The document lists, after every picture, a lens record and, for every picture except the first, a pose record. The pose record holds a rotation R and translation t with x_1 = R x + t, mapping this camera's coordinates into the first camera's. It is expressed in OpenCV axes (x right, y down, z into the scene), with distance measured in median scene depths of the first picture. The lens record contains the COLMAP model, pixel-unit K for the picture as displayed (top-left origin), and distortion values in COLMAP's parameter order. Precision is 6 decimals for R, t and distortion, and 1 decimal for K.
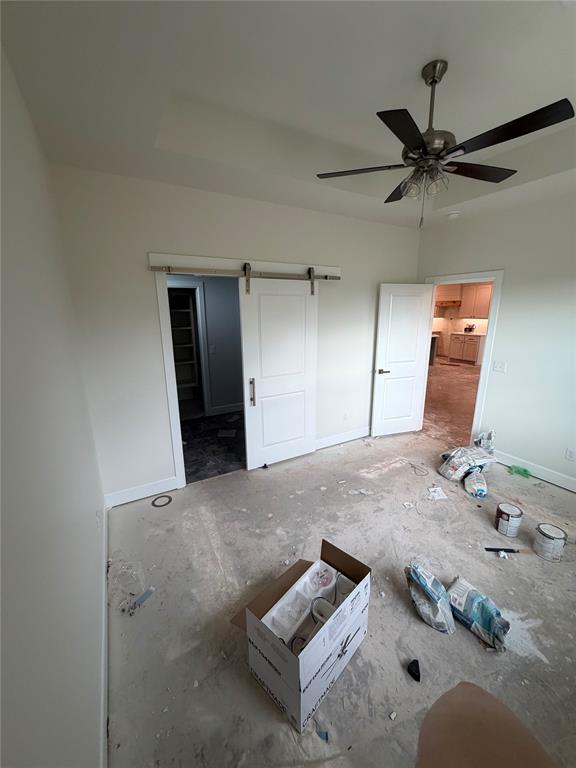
lens RADIAL K [[305.6, 0, 288.0], [0, 305.6, 384.0], [0, 0, 1]] dist [-0.001078, -0.000264]
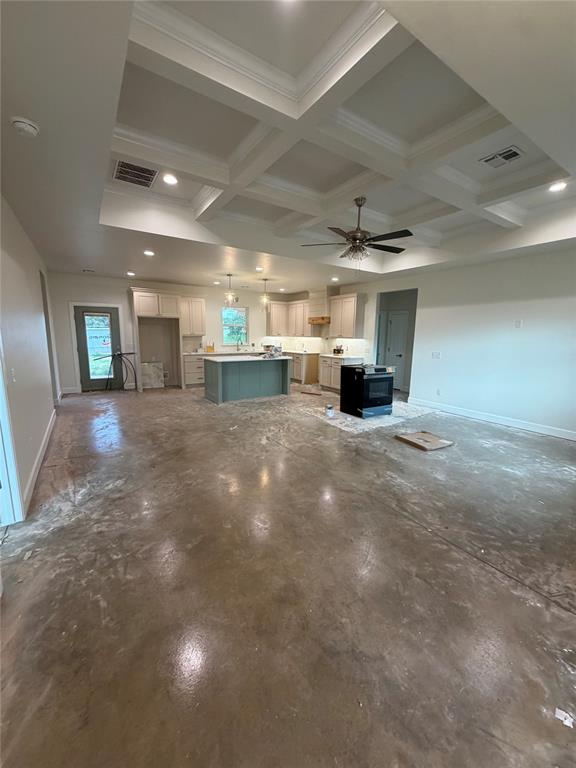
lens RADIAL K [[305.6, 0, 288.0], [0, 305.6, 384.0], [0, 0, 1]] dist [-0.001078, -0.000264]
pose [[0.998142, 0.012137, 0.059710, 0.403460], [-0.007761, 0.997302, -0.072995, -0.027951], [-0.060434, 0.072396, 0.995543, 0.188040]]
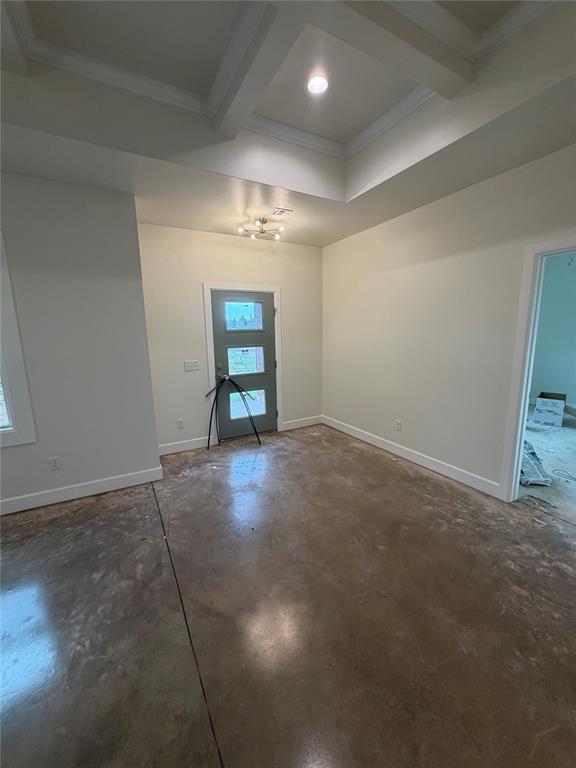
lens RADIAL K [[305.6, 0, 288.0], [0, 305.6, 384.0], [0, 0, 1]] dist [-0.001078, -0.000264]
pose [[-0.999510, 0.022763, 0.021503, 0.430771], [0.029472, 0.915854, 0.400428, -0.127502], [-0.010579, 0.400865, -0.916076, 0.597476]]
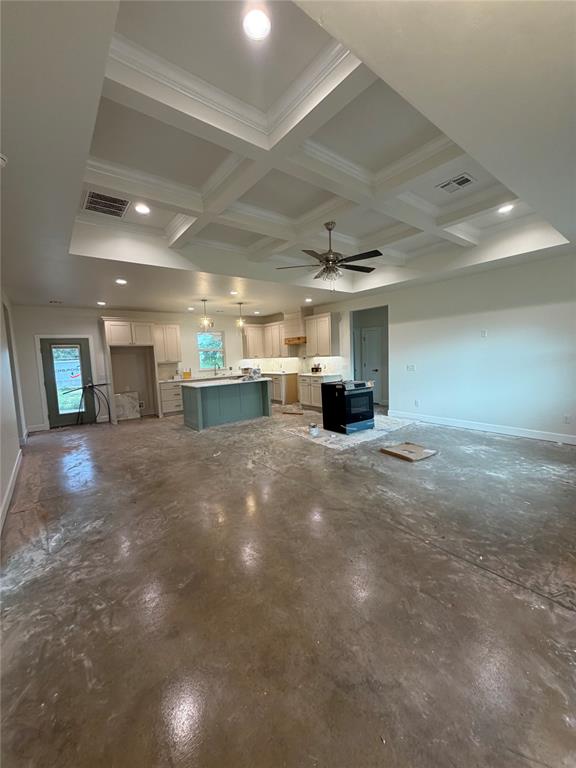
lens RADIAL K [[305.6, 0, 288.0], [0, 305.6, 384.0], [0, 0, 1]] dist [-0.001078, -0.000264]
pose [[0.989851, -0.045882, 0.134497, 0.396483], [0.064827, 0.988020, -0.140049, -0.026832], [-0.126460, 0.147347, 0.980967, 0.190909]]
